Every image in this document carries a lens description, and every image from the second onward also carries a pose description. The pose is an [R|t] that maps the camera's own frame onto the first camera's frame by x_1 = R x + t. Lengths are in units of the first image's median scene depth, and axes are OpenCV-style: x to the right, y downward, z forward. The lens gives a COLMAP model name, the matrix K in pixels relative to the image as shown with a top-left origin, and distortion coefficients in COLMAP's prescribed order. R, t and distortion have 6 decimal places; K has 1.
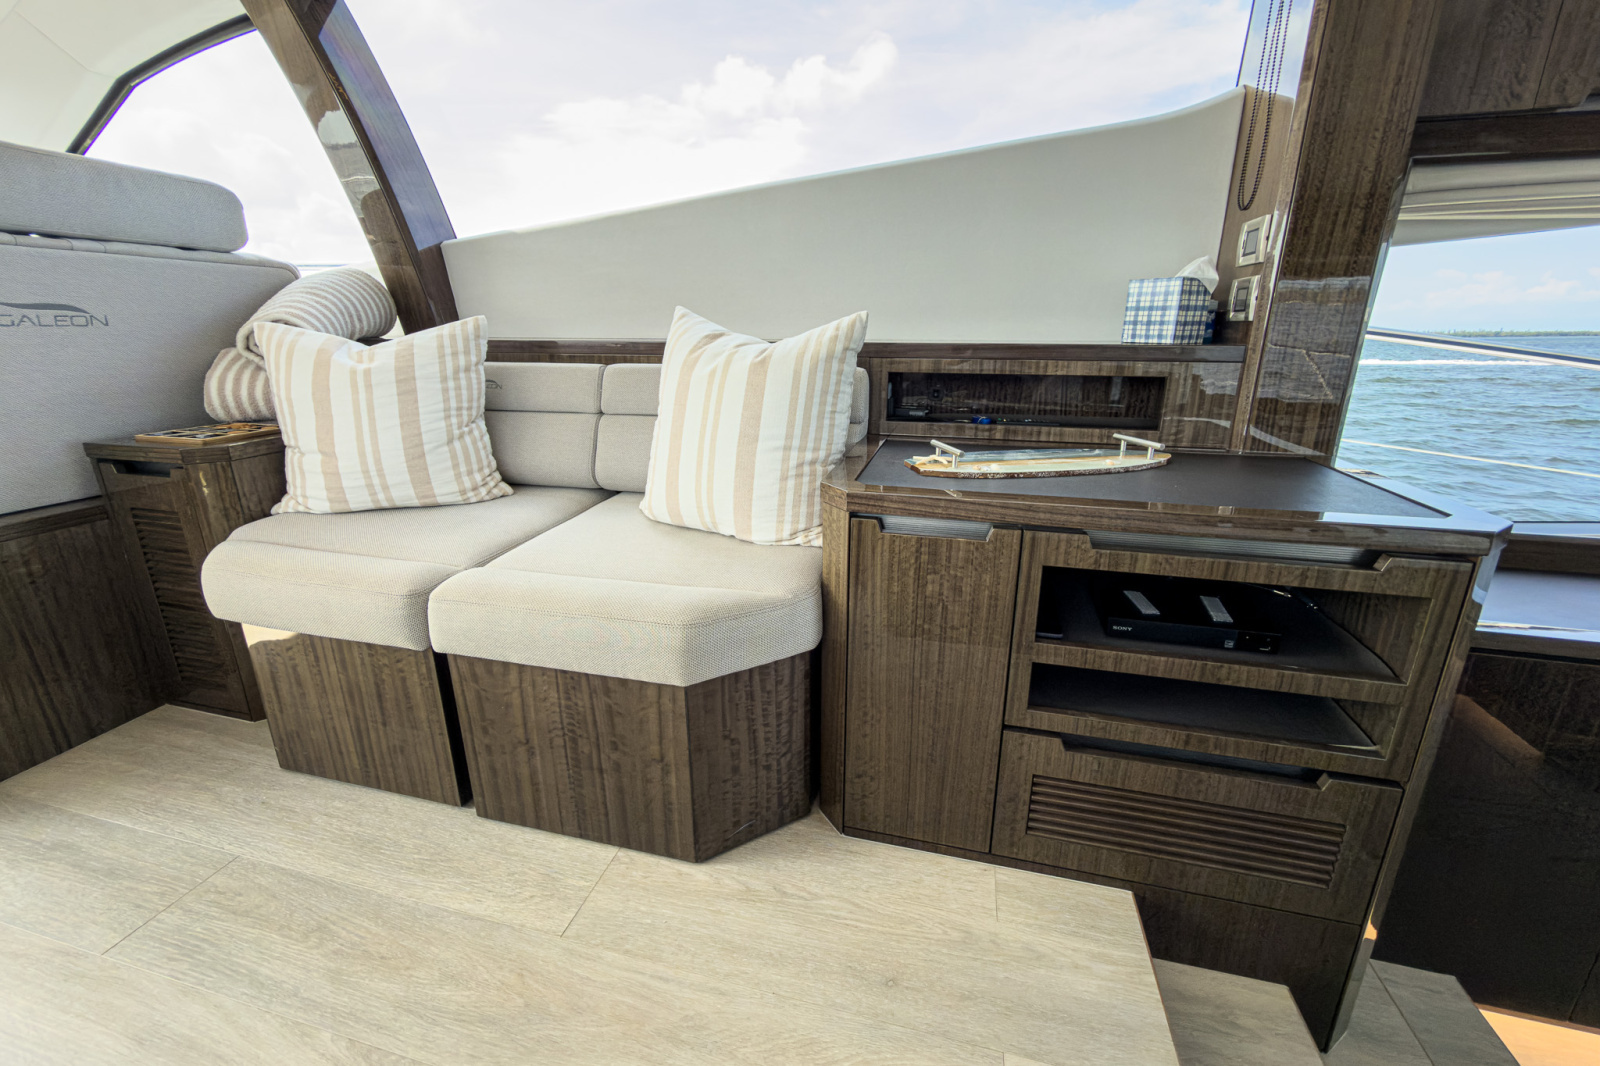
lens RADIAL K [[635.8, 0, 800.5], [0, 635.8, 515.1], [0, 0, 1]] dist [0.001625, 0.000215]
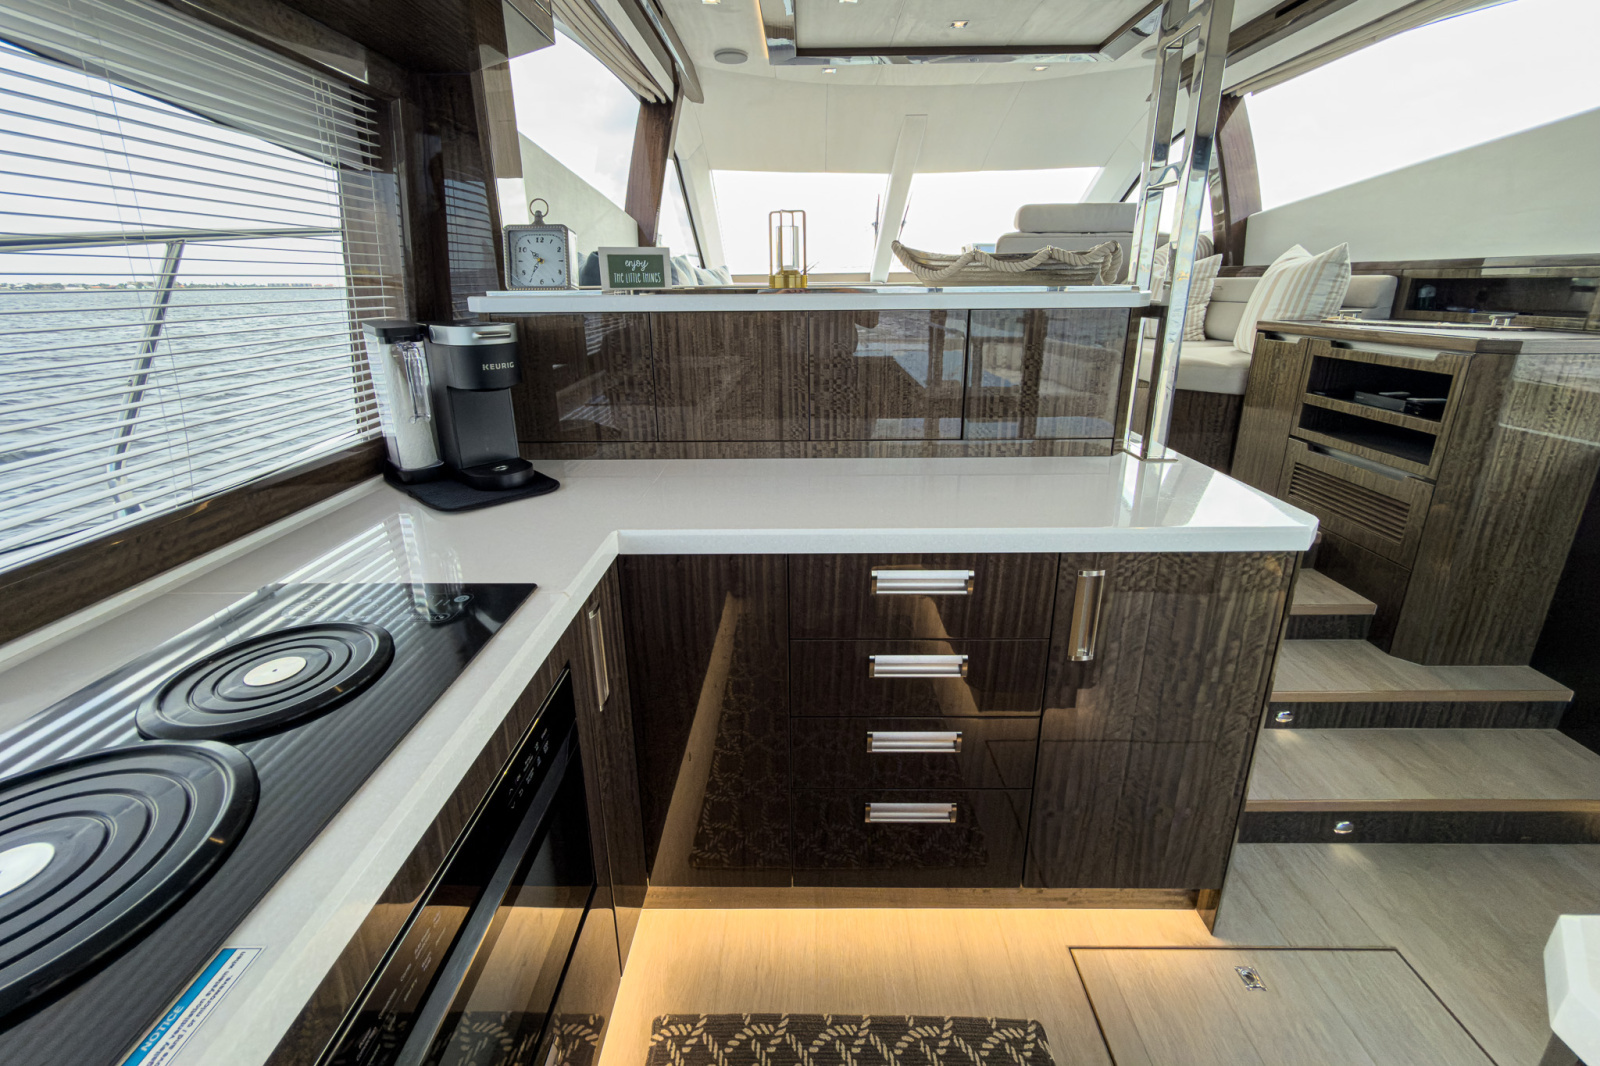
lens RADIAL K [[635.8, 0, 800.5], [0, 635.8, 515.1], [0, 0, 1]] dist [0.001625, 0.000215]
pose [[0.237030, 0.325014, -0.915523, 1.757218], [-0.256645, 0.929849, 0.263654, 0.381080], [0.936990, 0.172471, 0.303816, -1.064062]]
